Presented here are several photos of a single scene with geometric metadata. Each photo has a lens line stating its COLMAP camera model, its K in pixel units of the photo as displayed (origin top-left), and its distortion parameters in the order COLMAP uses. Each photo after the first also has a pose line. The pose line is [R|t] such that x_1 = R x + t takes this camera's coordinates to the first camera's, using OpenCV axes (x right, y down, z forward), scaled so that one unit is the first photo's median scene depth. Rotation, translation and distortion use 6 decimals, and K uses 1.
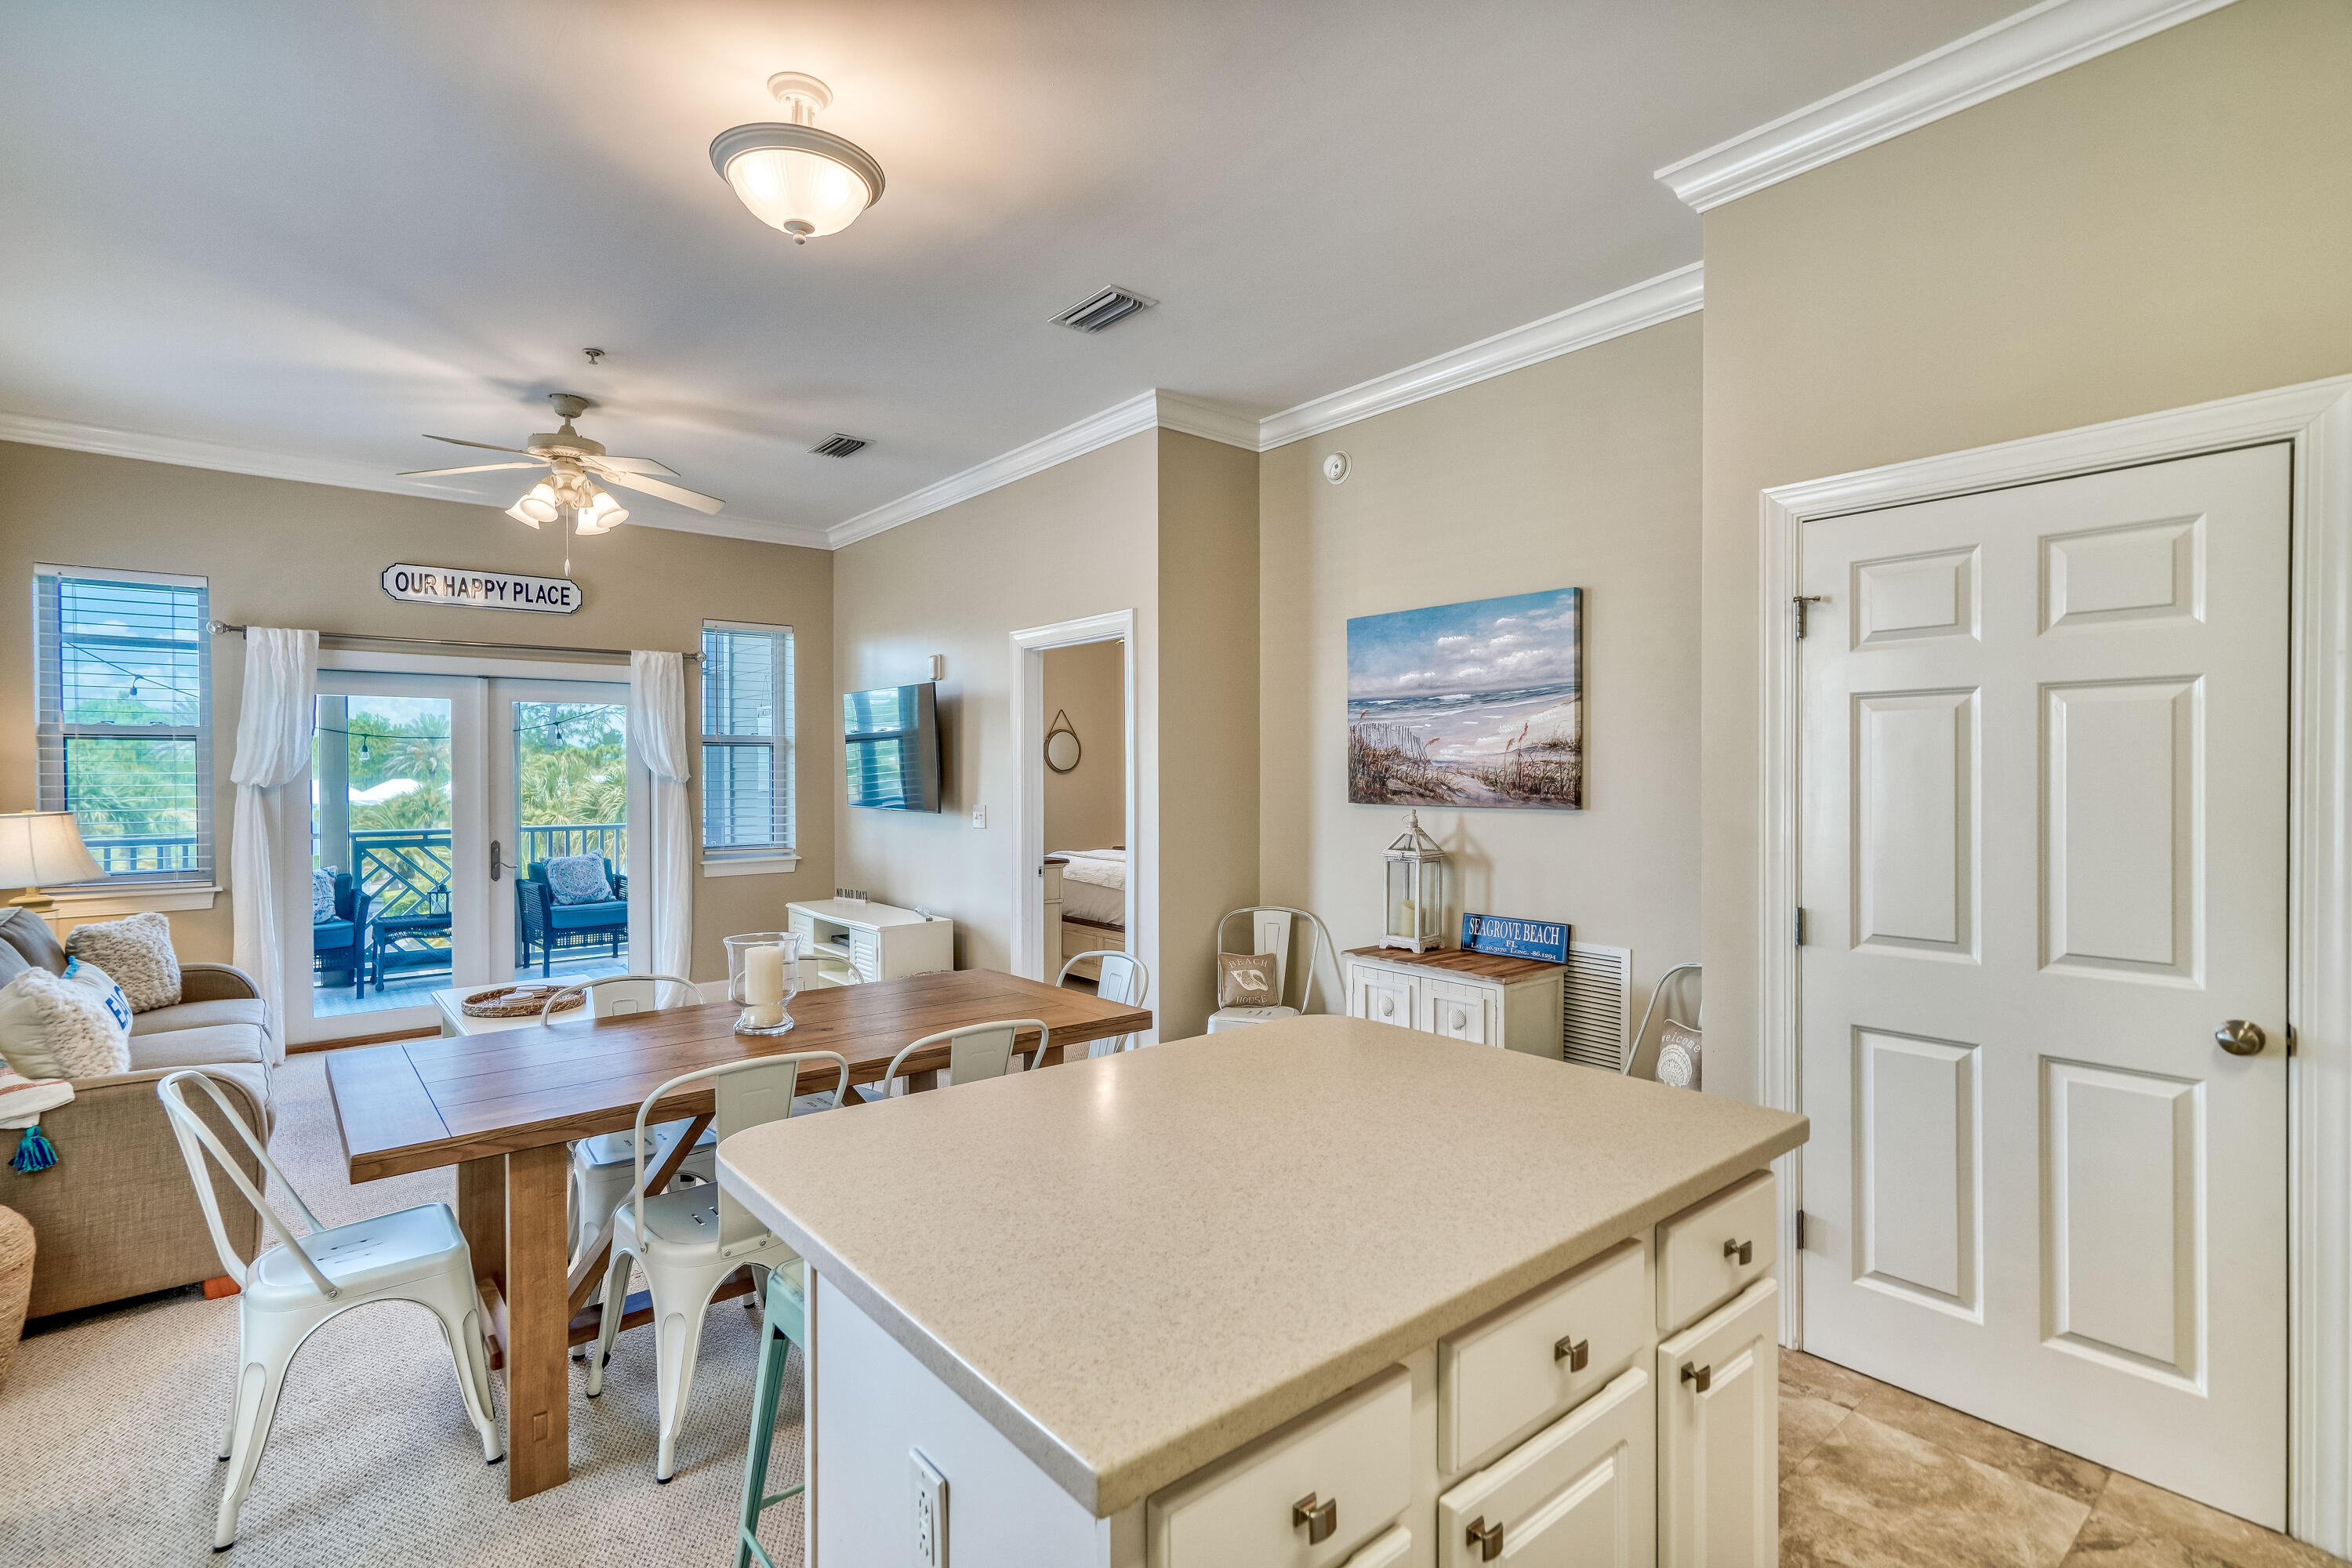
lens RADIAL K [[1101.1, 0, 1171.3], [0, 1101.1, 771.4], [0, 0, 1]] dist [-0.003539, 0.009072]
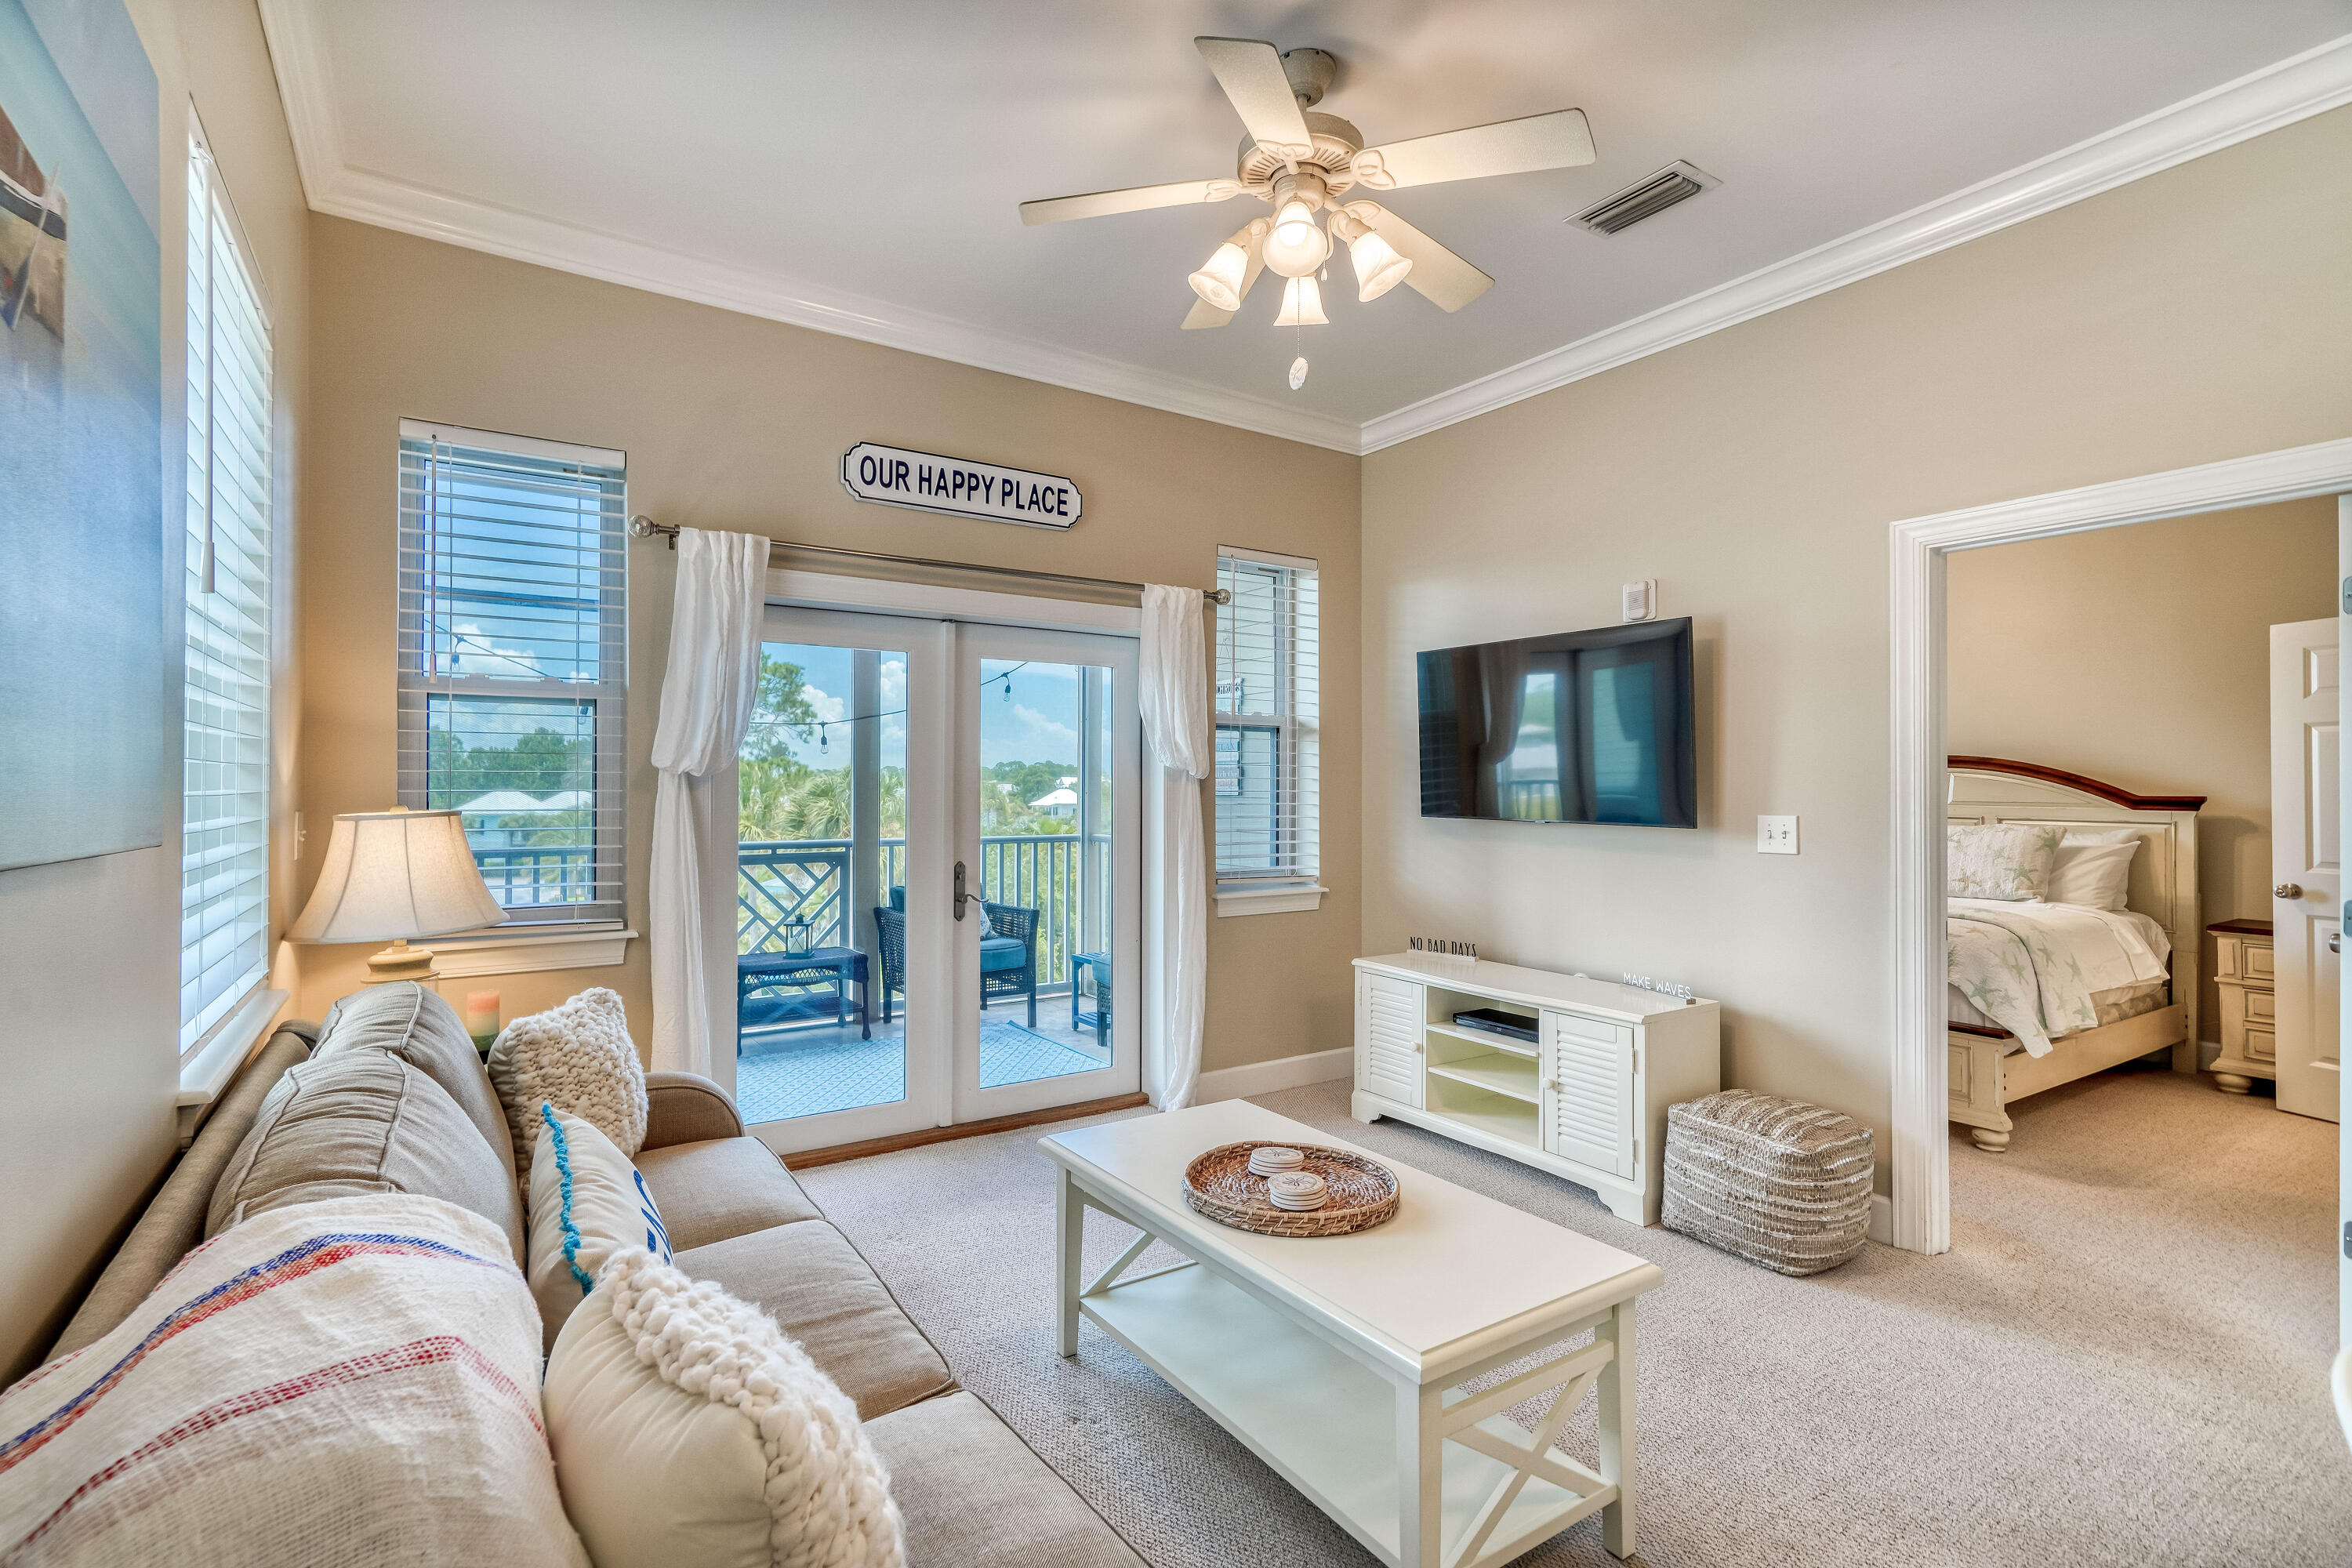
lens RADIAL K [[1101.1, 0, 1175.2], [0, 1101.1, 777.7], [0, 0, 1]] dist [-0.003539, 0.009072]
pose [[0.994866, 0.006799, -0.100970, -0.507288], [-0.007908, 0.999913, -0.010584, 0.021236], [0.100890, 0.011328, 0.994833, 0.409740]]
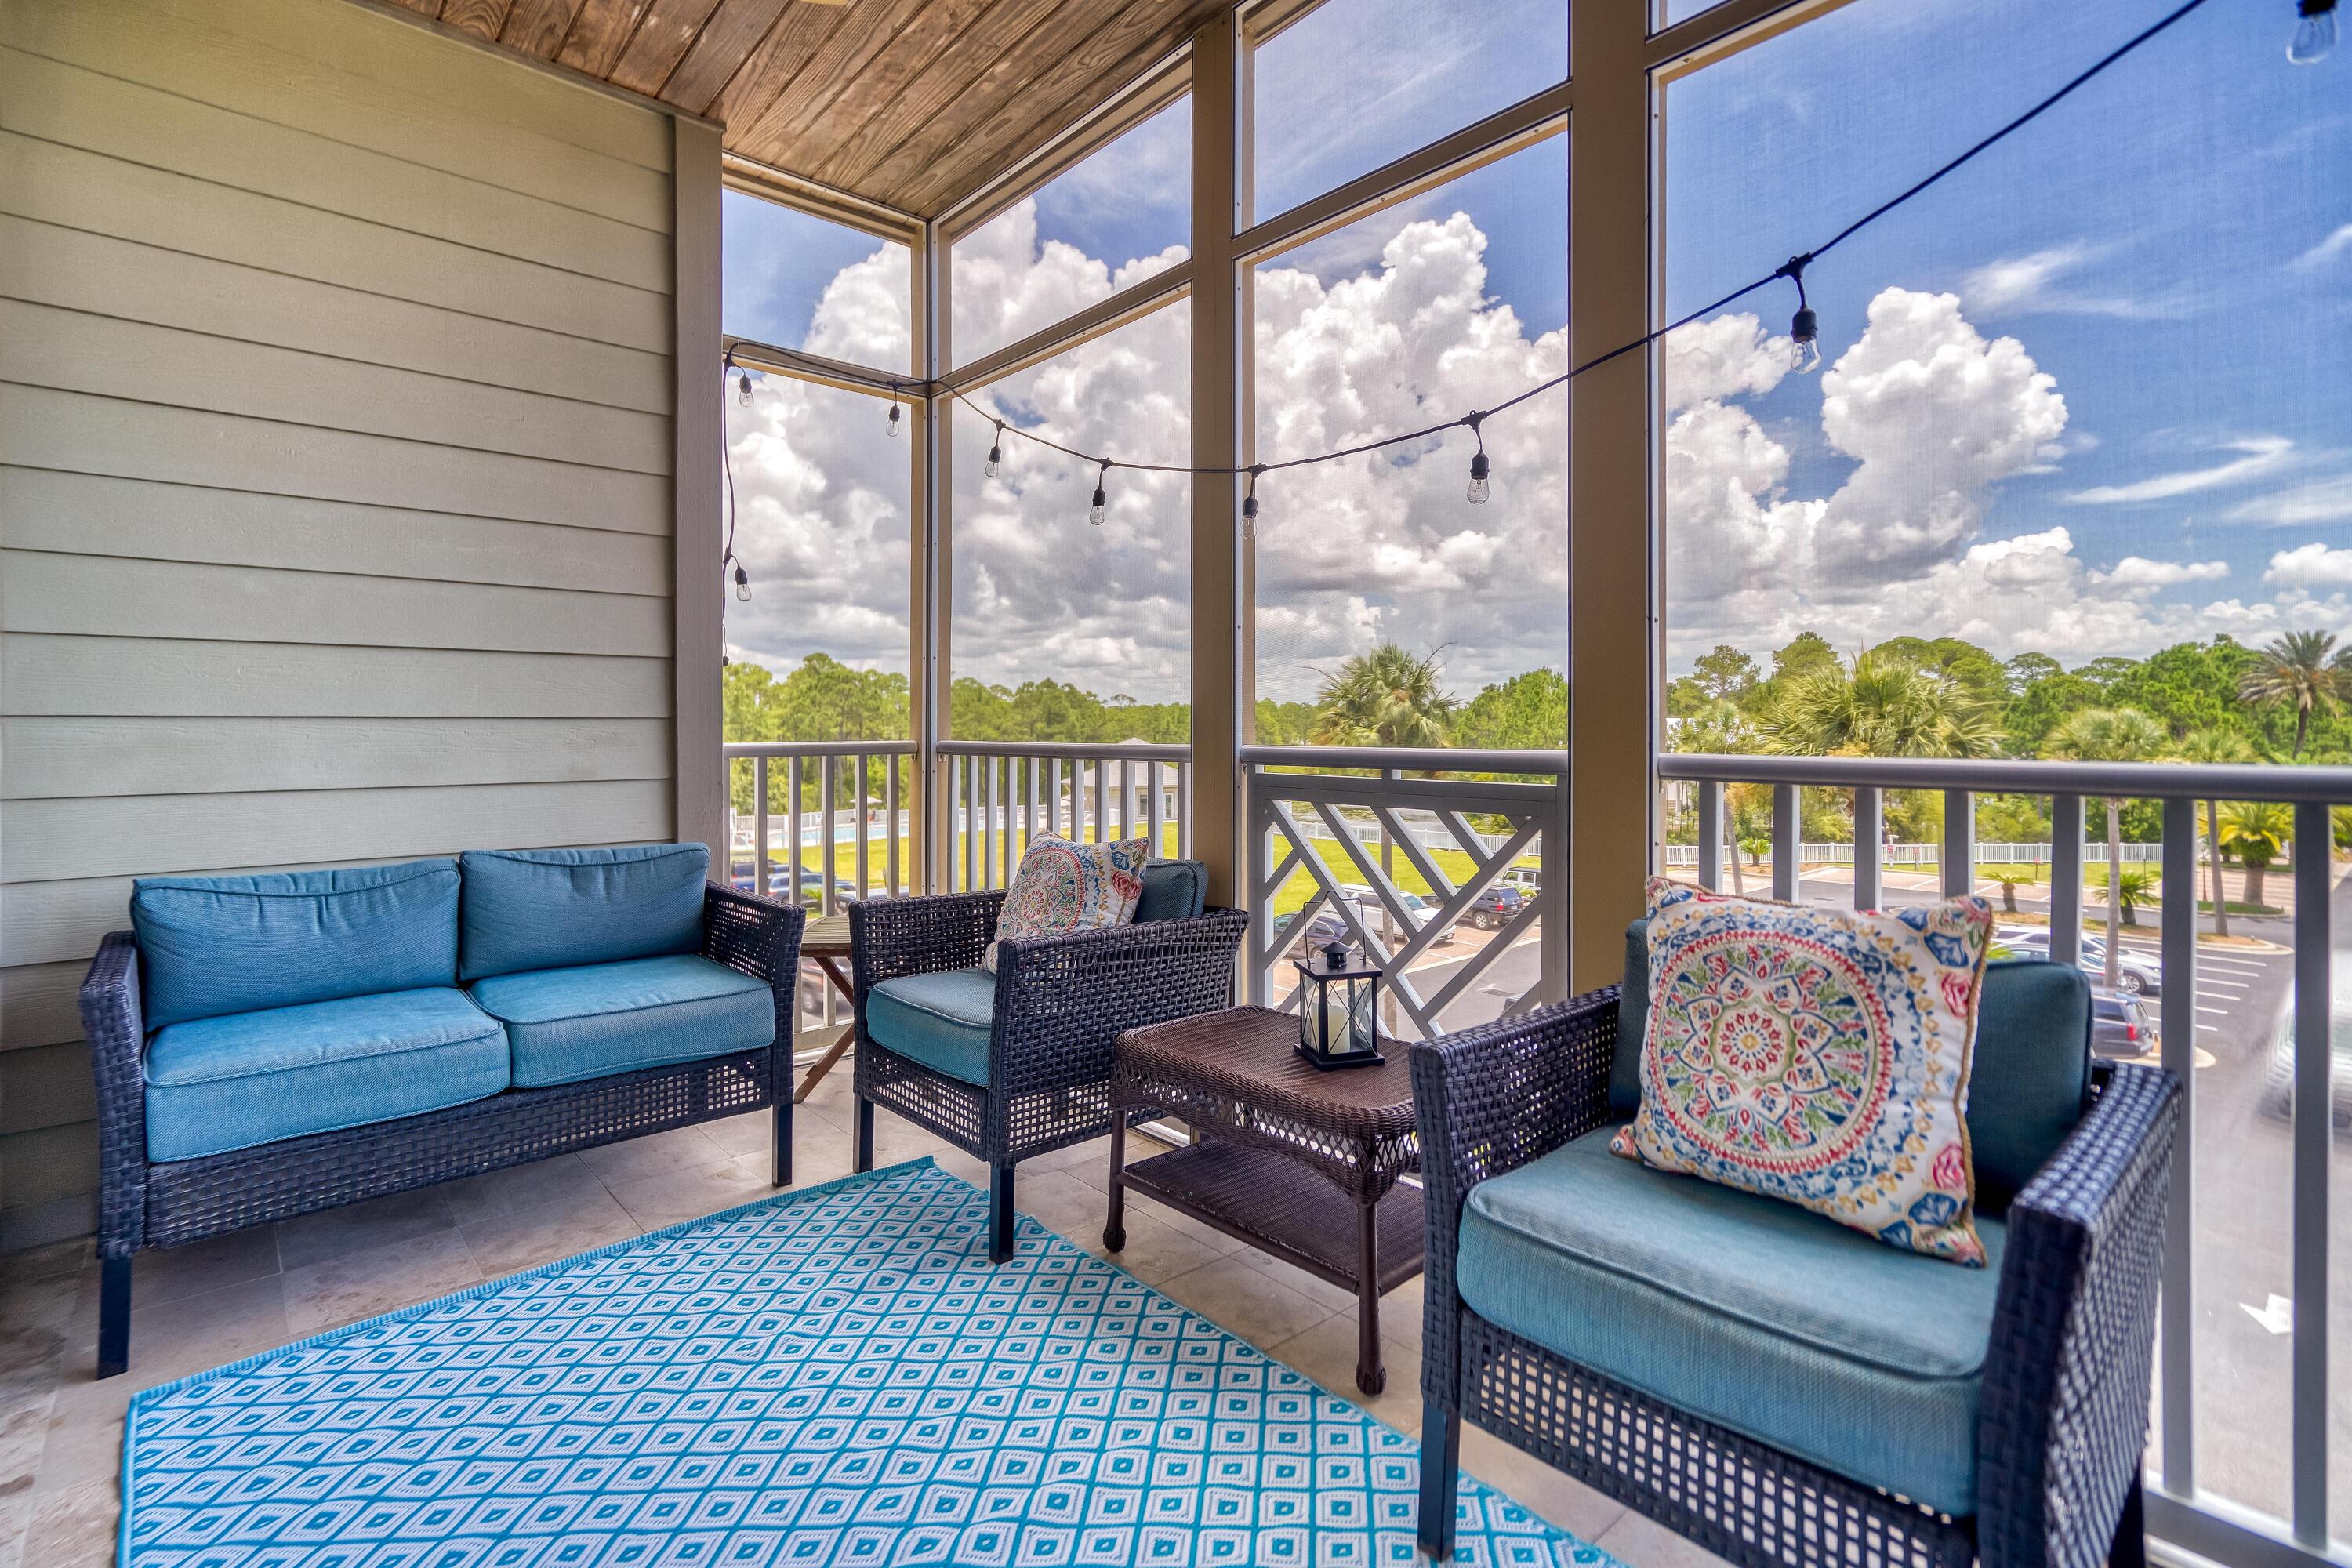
lens RADIAL K [[1101.1, 0, 1160.7], [0, 1101.1, 733.1], [0, 0, 1]] dist [-0.003539, 0.009072]
pose [[0.019763, 0.009085, -0.999763, -0.584602], [-0.002599, 0.999956, 0.009035, 0.071413], [0.999801, 0.002420, 0.019786, 1.472650]]
